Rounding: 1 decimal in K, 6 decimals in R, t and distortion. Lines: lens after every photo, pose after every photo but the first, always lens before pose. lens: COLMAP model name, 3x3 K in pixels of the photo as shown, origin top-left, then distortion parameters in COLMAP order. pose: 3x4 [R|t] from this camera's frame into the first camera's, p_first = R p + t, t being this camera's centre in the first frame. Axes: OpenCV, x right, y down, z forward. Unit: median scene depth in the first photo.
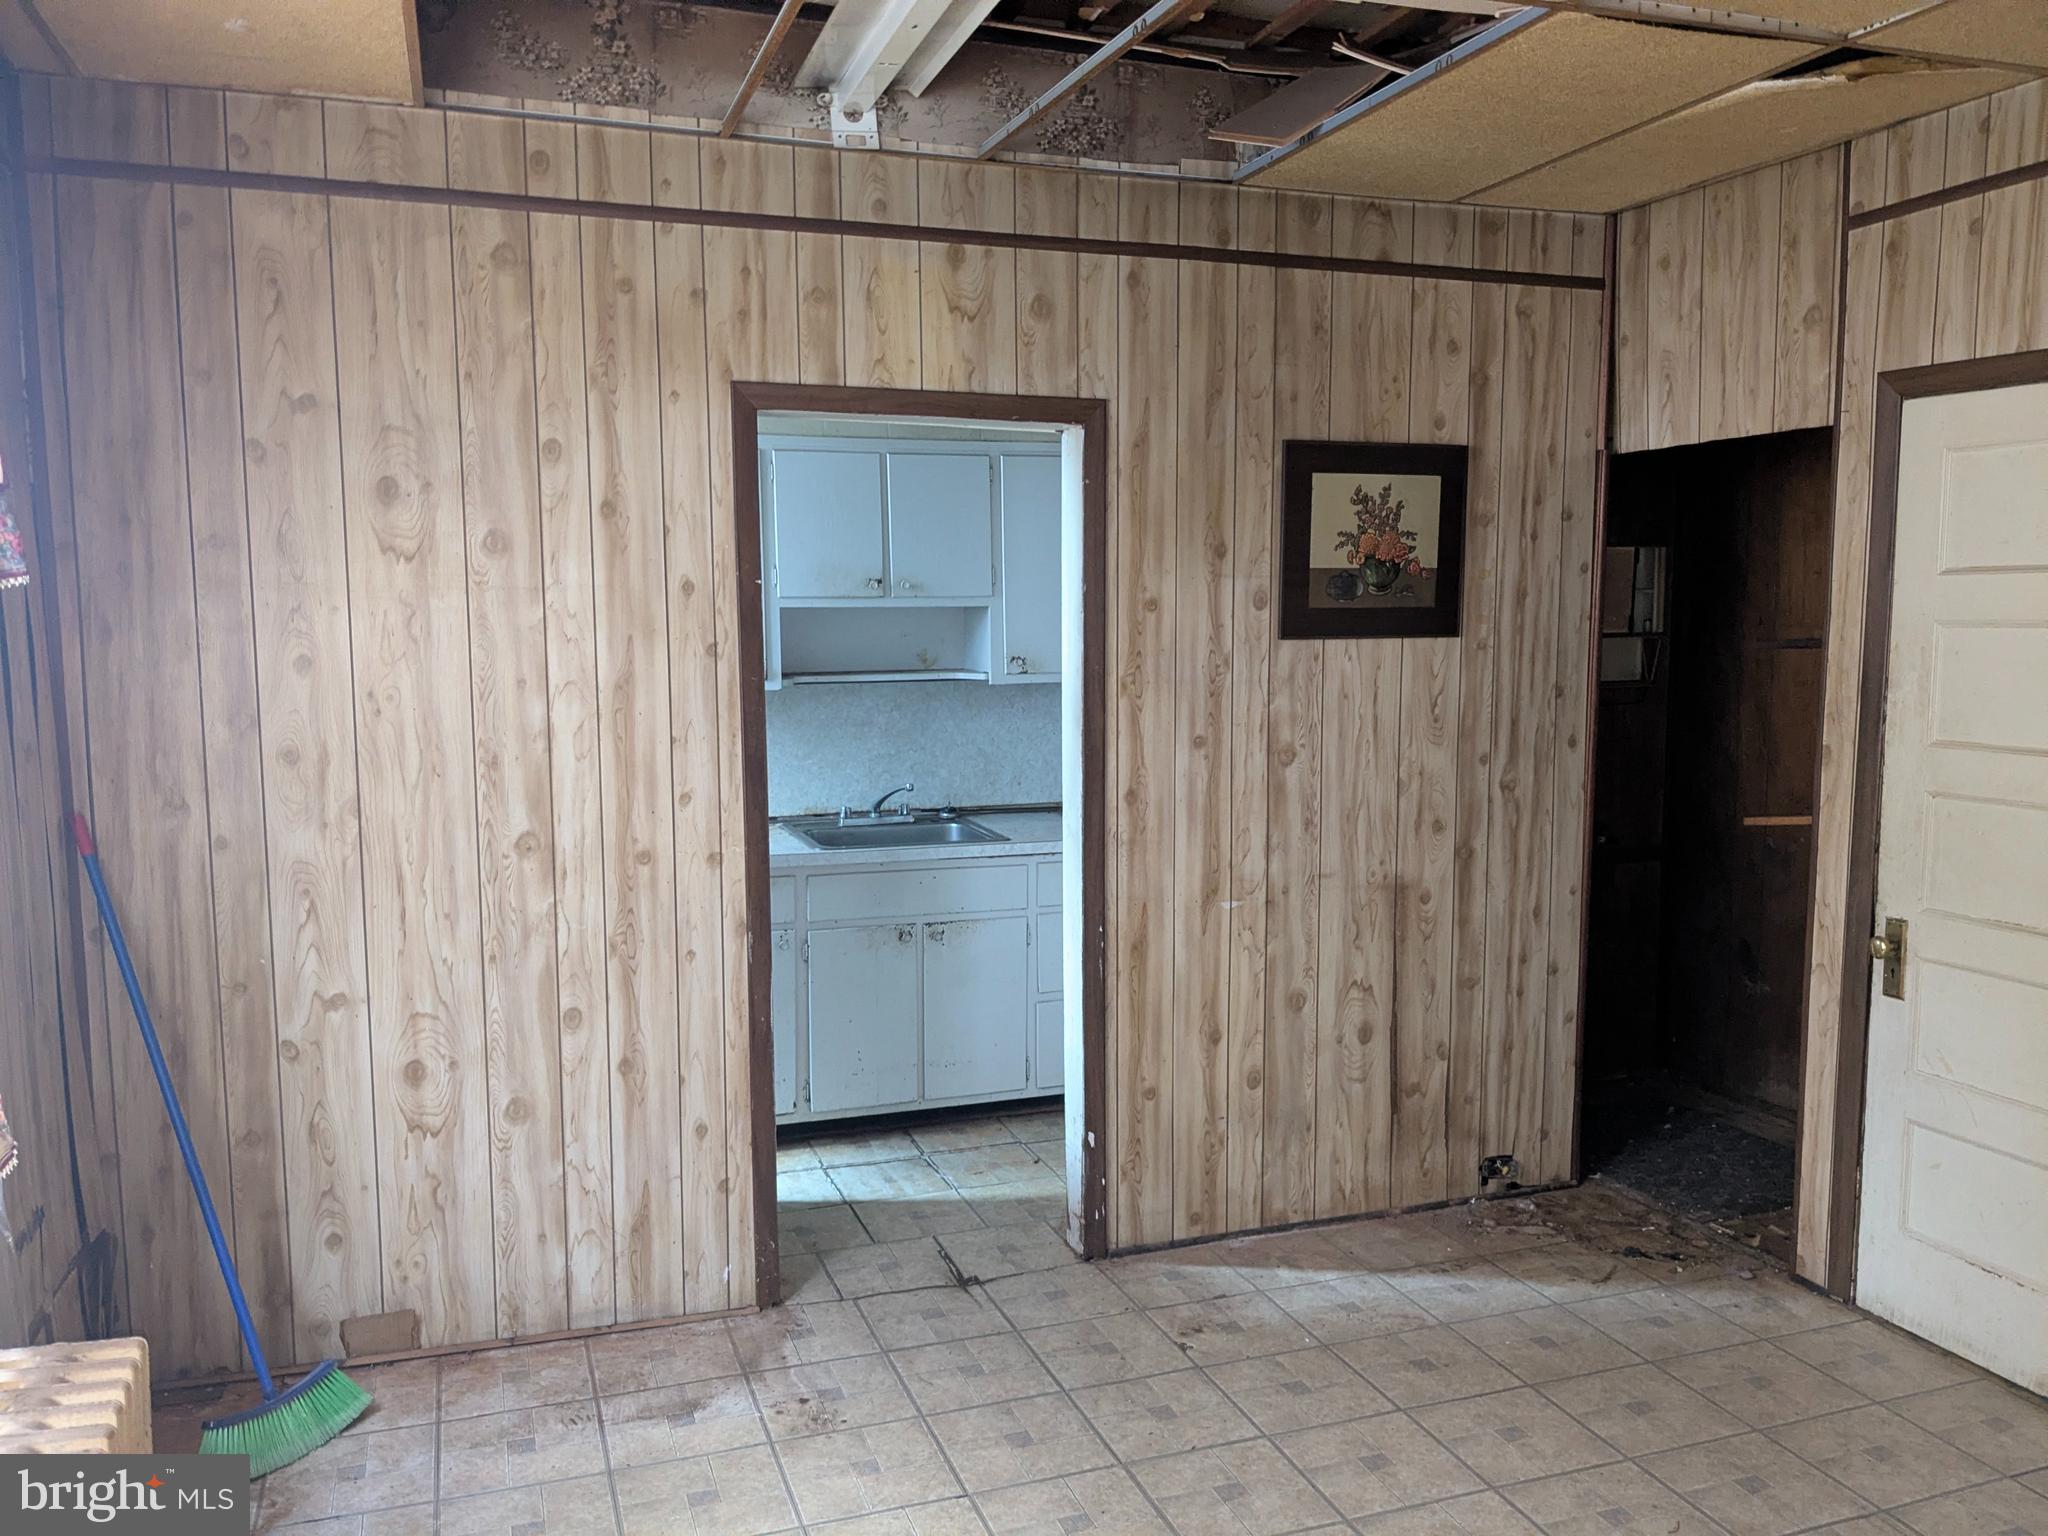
lens RADIAL K [[1571.0, 0, 1024.0], [0, 1571.0, 768.0], [0, 0, 1]] dist [0.002699, 0.002797]
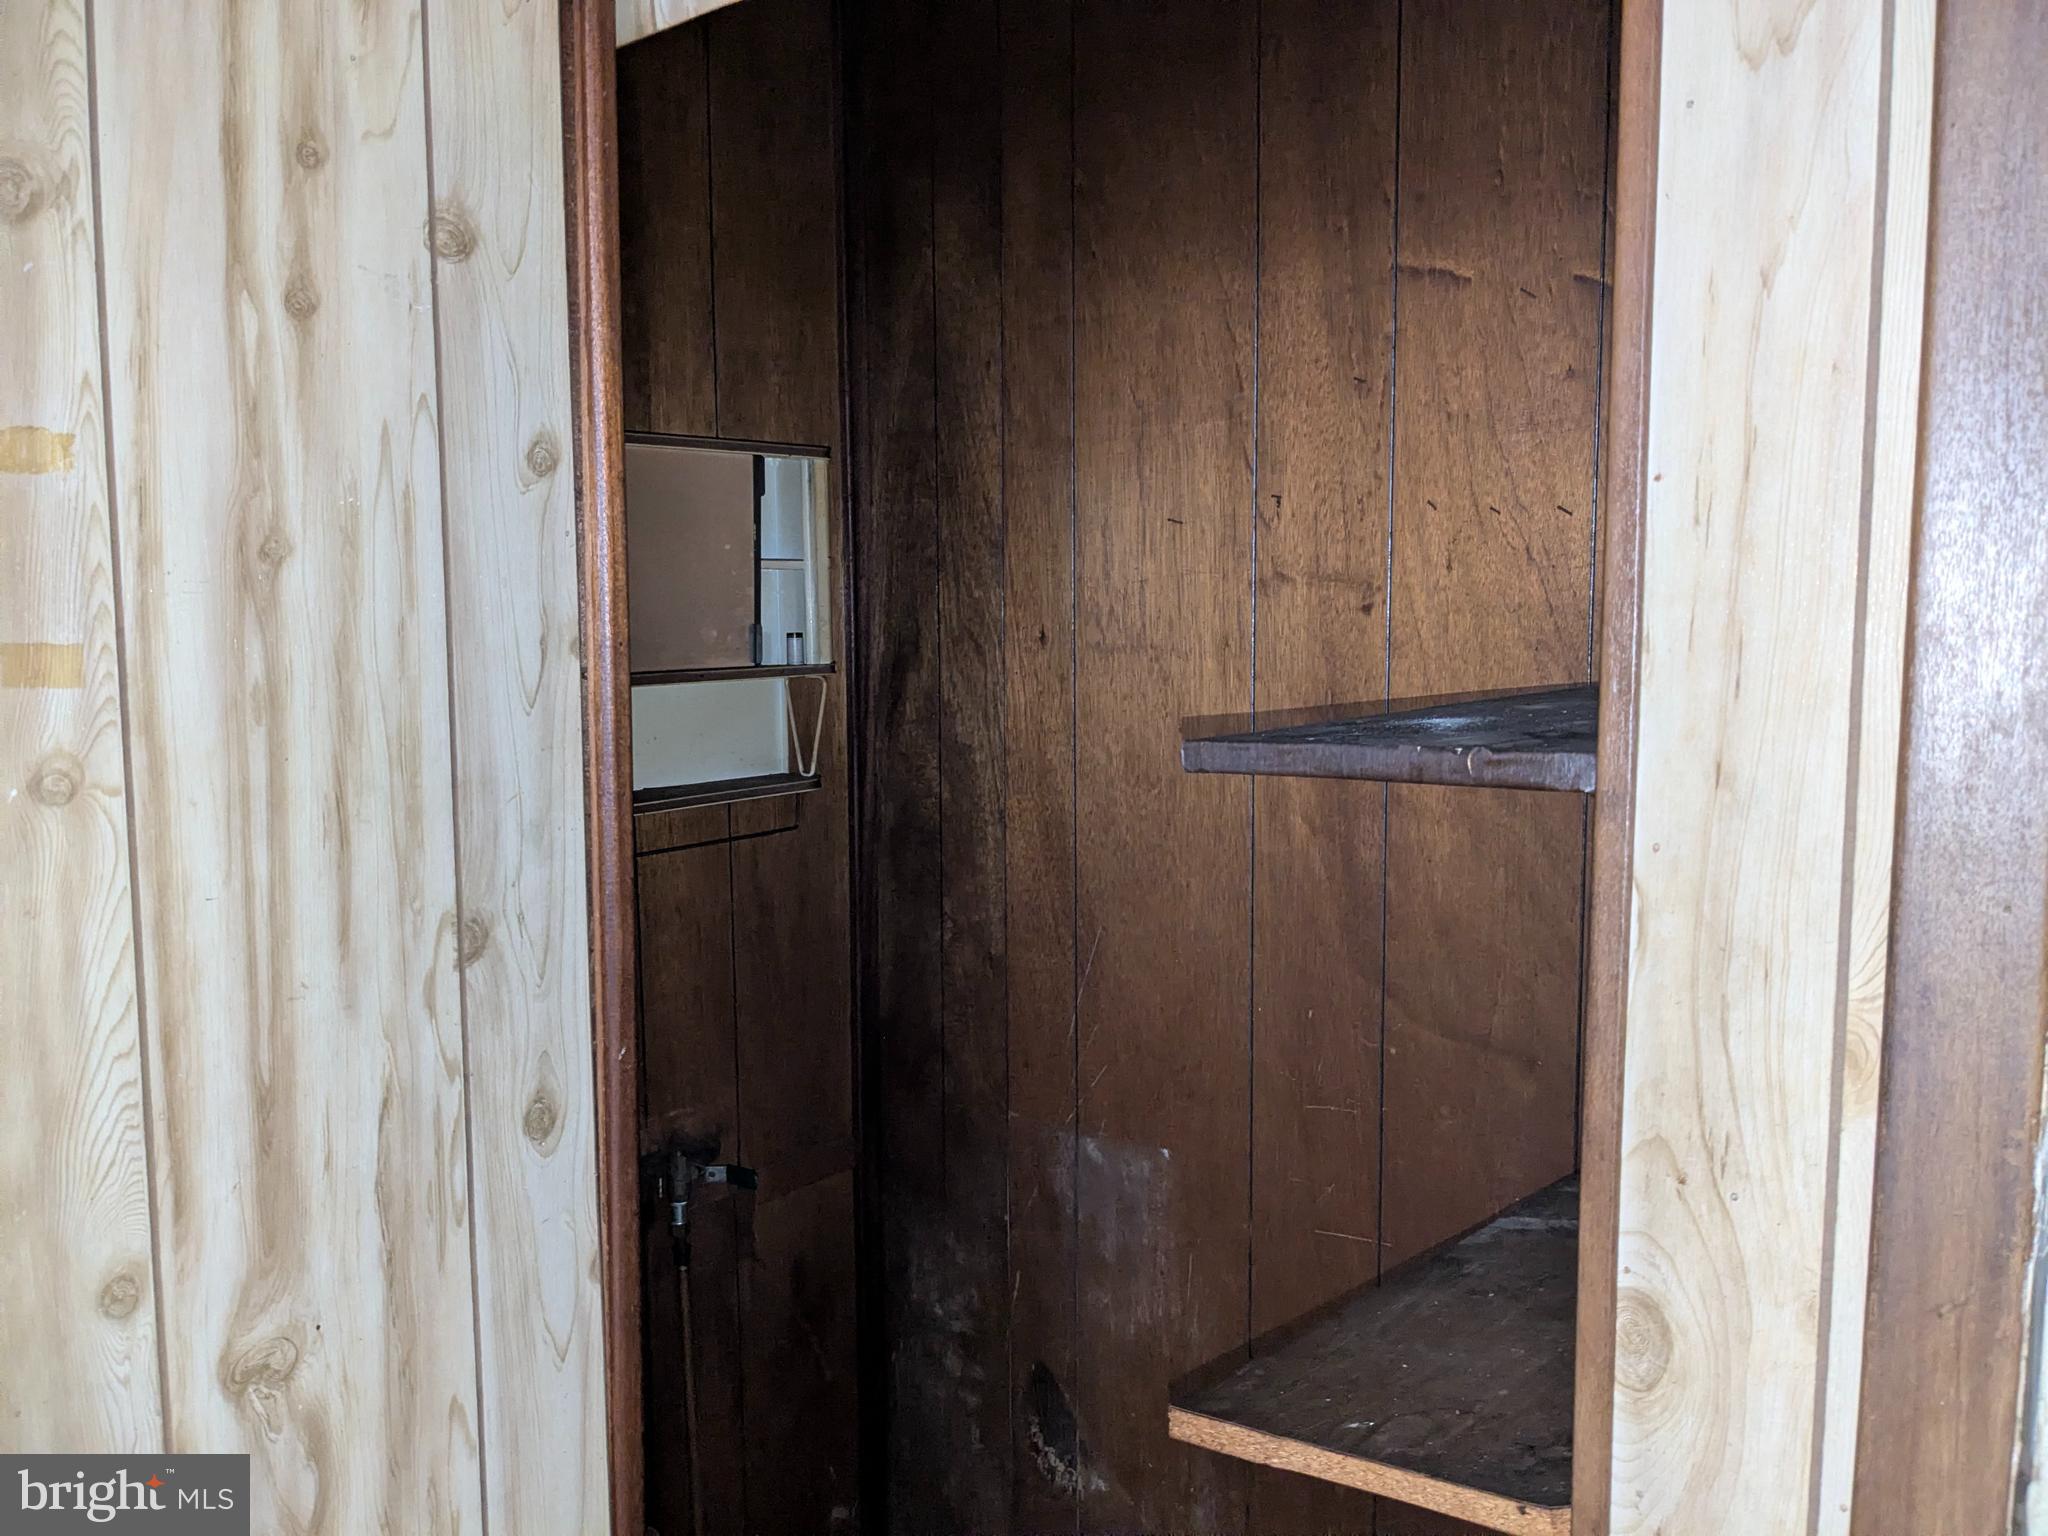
lens RADIAL K [[1571.0, 0, 1024.0], [0, 1571.0, 768.0], [0, 0, 1]] dist [0.002699, 0.002797]
pose [[0.871400, -0.053299, 0.487670, 0.299688], [0.052127, 0.998513, 0.015986, -0.076650], [-0.487797, 0.011490, 0.872882, 0.743360]]
